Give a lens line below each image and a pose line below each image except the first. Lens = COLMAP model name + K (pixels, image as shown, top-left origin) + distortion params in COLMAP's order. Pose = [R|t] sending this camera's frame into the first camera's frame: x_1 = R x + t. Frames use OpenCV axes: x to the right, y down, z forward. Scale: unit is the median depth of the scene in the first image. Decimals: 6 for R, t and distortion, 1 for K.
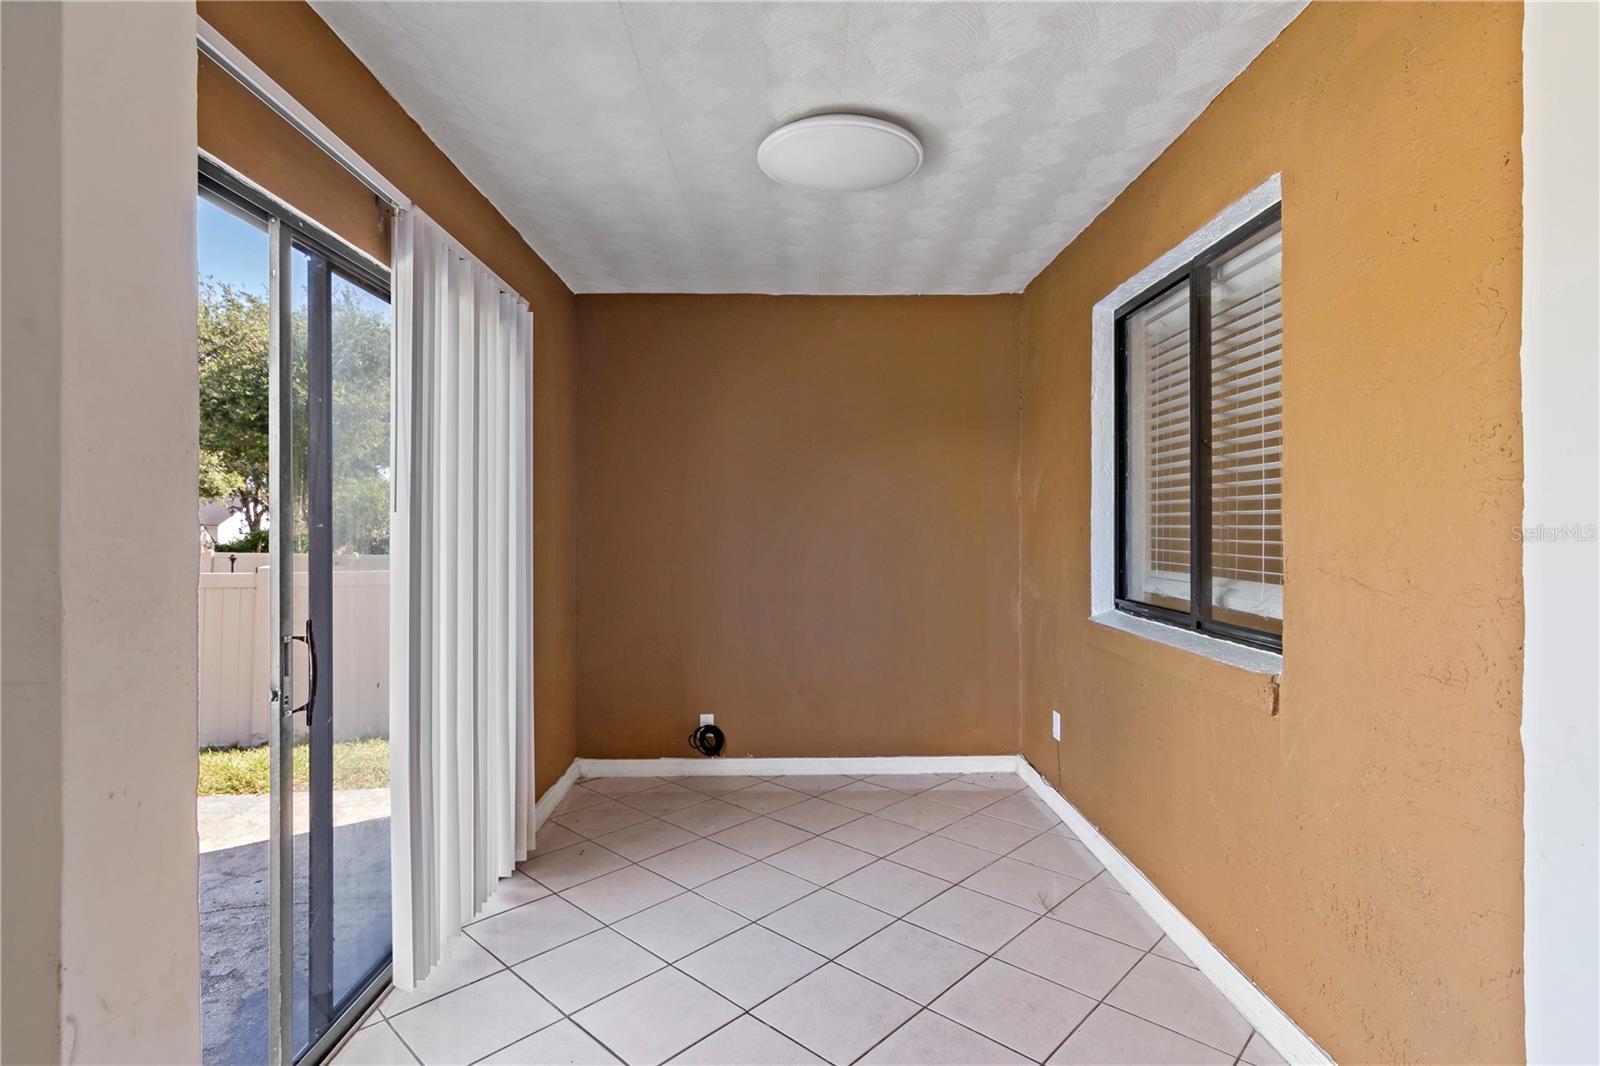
lens RADIAL K [[791.2, 0, 806.5], [0, 791.2, 517.1], [0, 0, 1]] dist [0.002425, 0.001378]
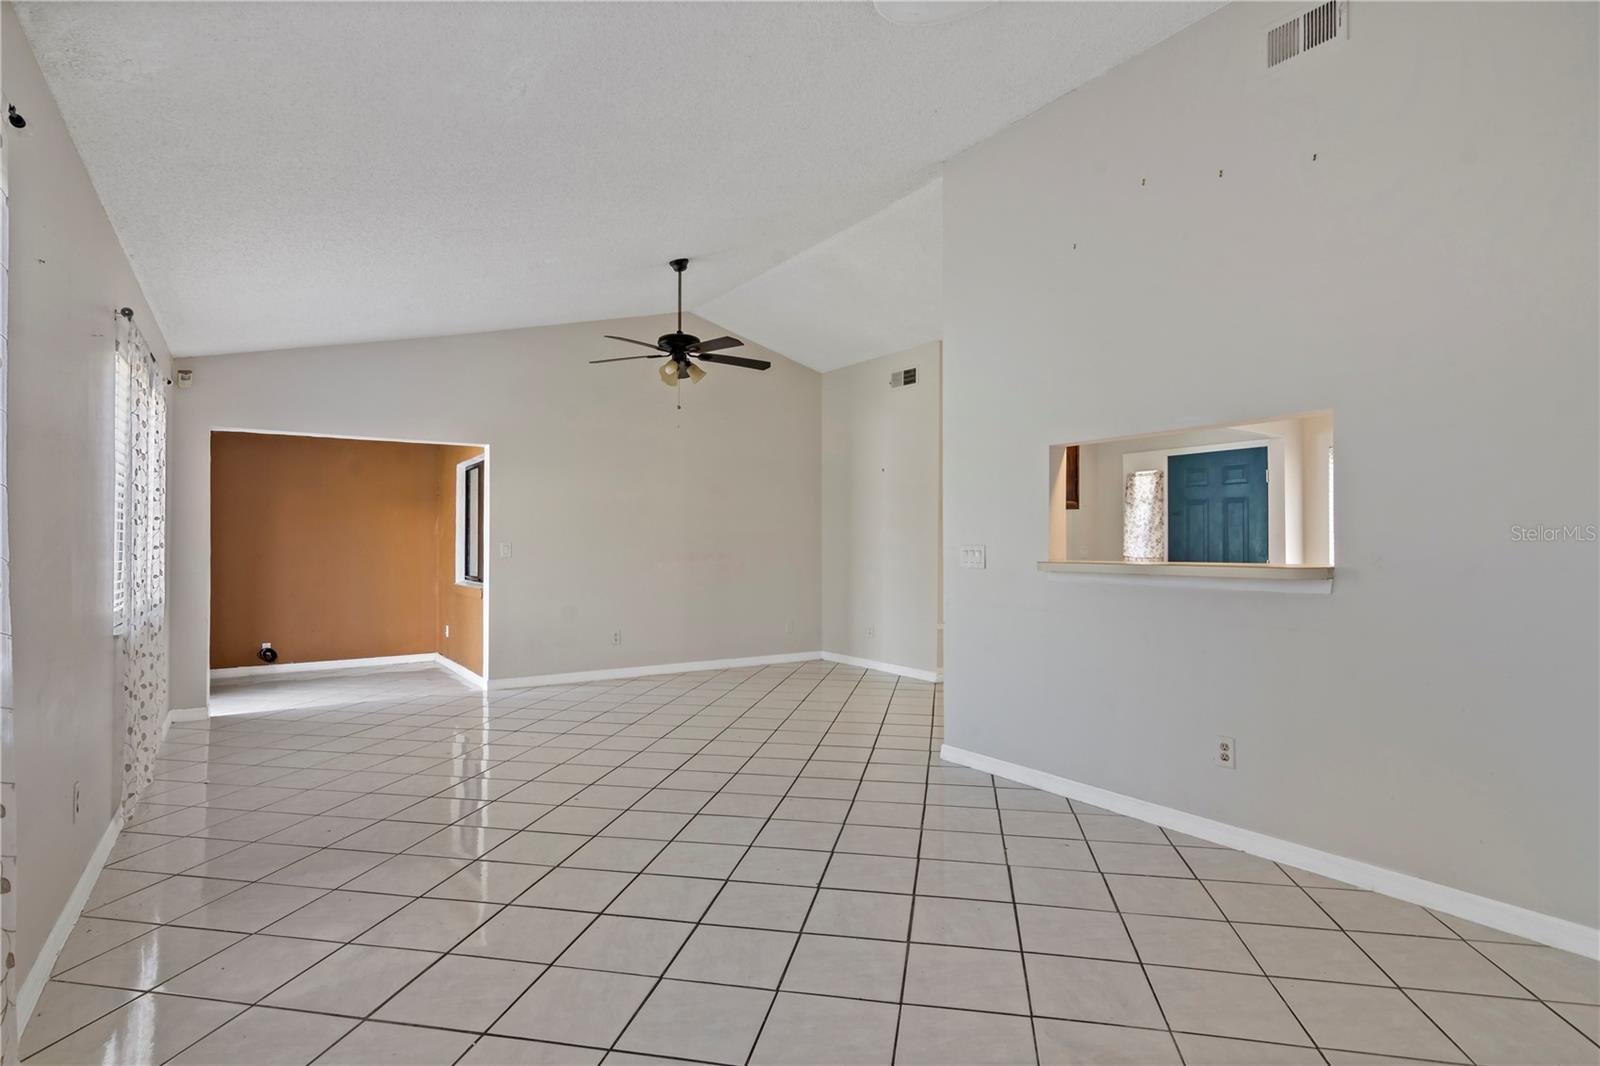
lens RADIAL K [[797.5, 0, 794.4], [0, 797.5, 544.8], [0, 0, 1]] dist [-0.000869, 0.000201]
pose [[0.840325, 0.005148, 0.542059, -0.128002], [-0.007823, 0.999966, 0.002631, -0.016131], [-0.542027, -0.006452, 0.840337, -1.811179]]
